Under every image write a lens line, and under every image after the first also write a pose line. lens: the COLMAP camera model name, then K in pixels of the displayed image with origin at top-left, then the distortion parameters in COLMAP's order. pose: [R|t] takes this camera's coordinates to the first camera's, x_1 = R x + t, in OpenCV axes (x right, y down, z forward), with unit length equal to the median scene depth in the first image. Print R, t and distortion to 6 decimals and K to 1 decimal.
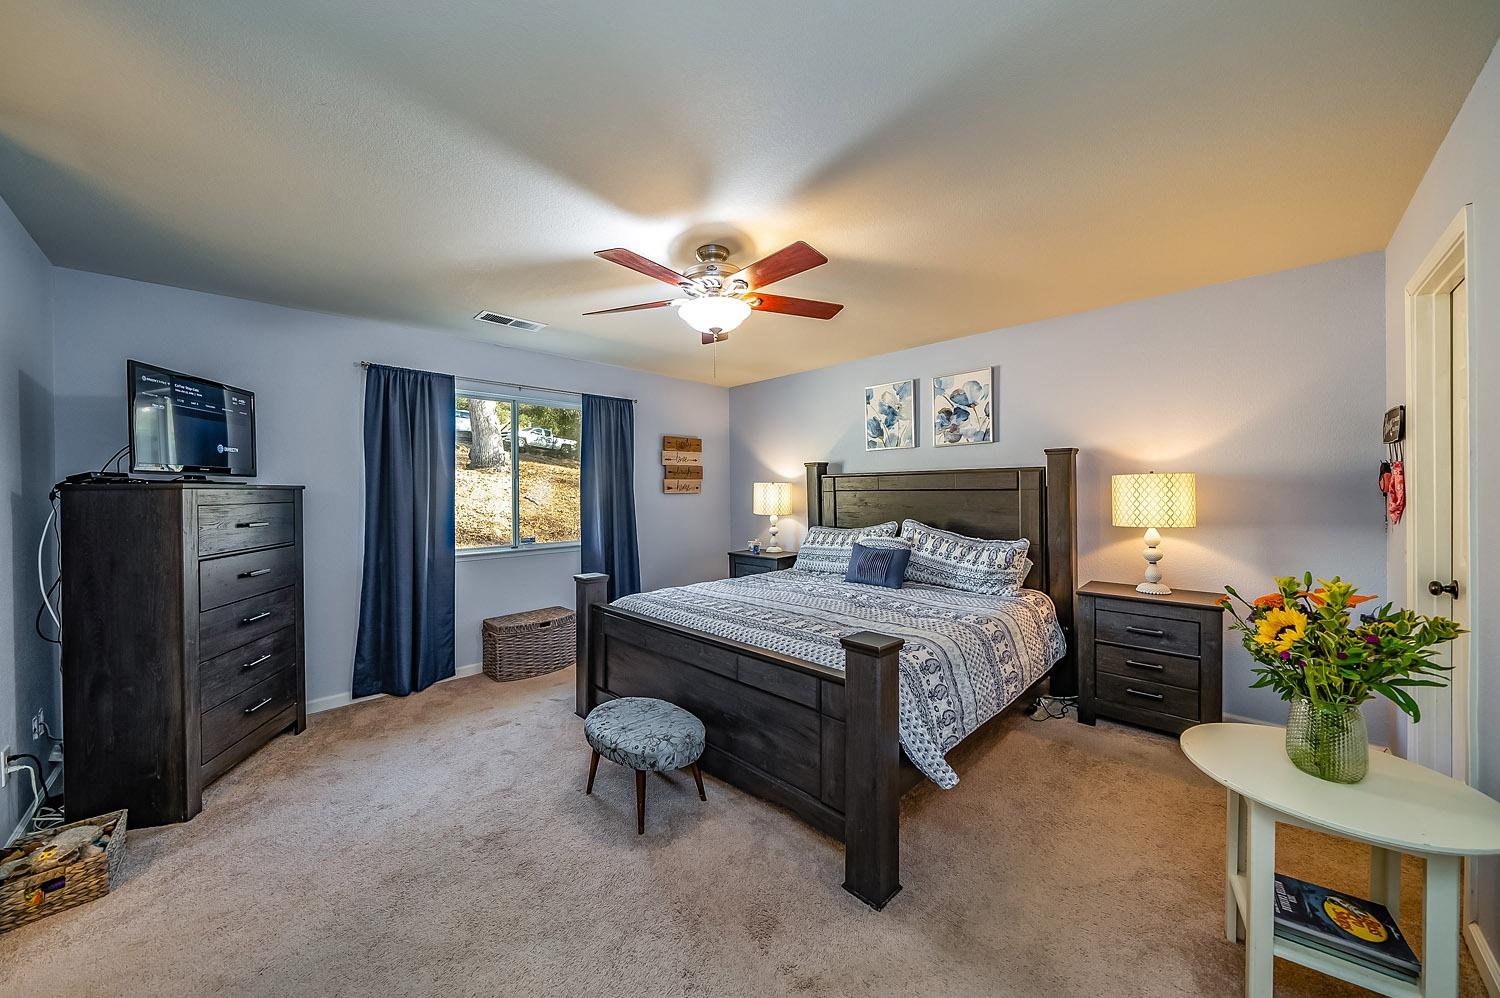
lens RADIAL K [[518.9, 0, 741.9], [0, 518.9, 494.3], [0, 0, 1]] dist [-0.007043, -0.000191]
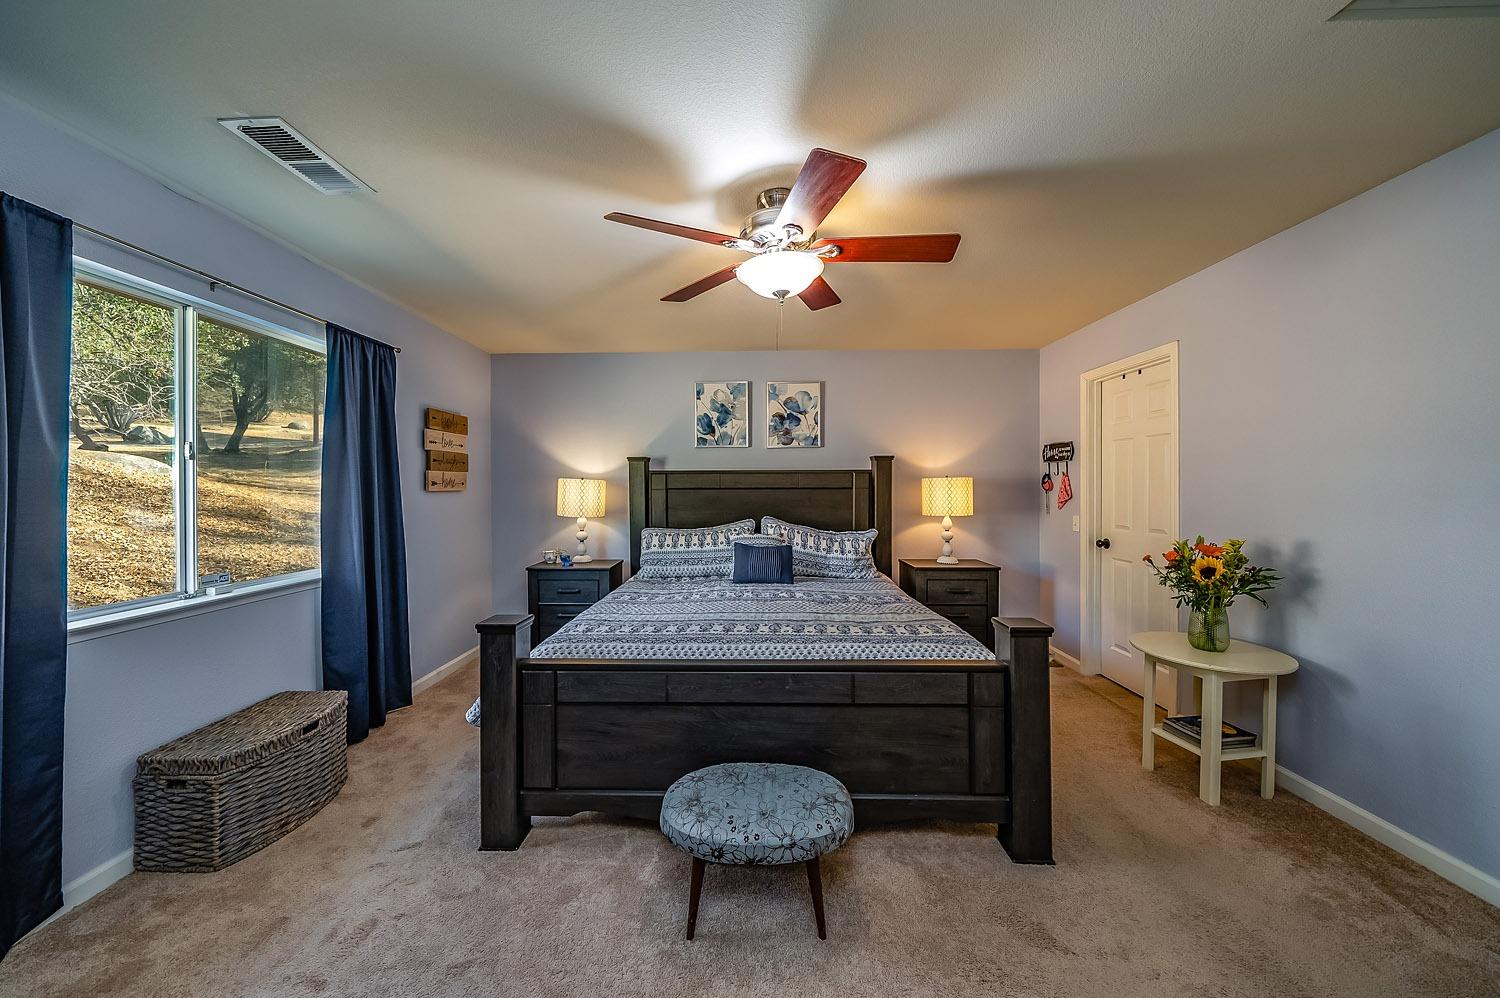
lens RADIAL K [[518.9, 0, 743.7], [0, 518.9, 491.0], [0, 0, 1]] dist [-0.007043, -0.000191]
pose [[0.721638, 0.003162, 0.692263, -0.413541], [0.000846, 0.999985, -0.005449, 0.003046], [-0.692270, 0.004518, 0.721625, 0.274000]]
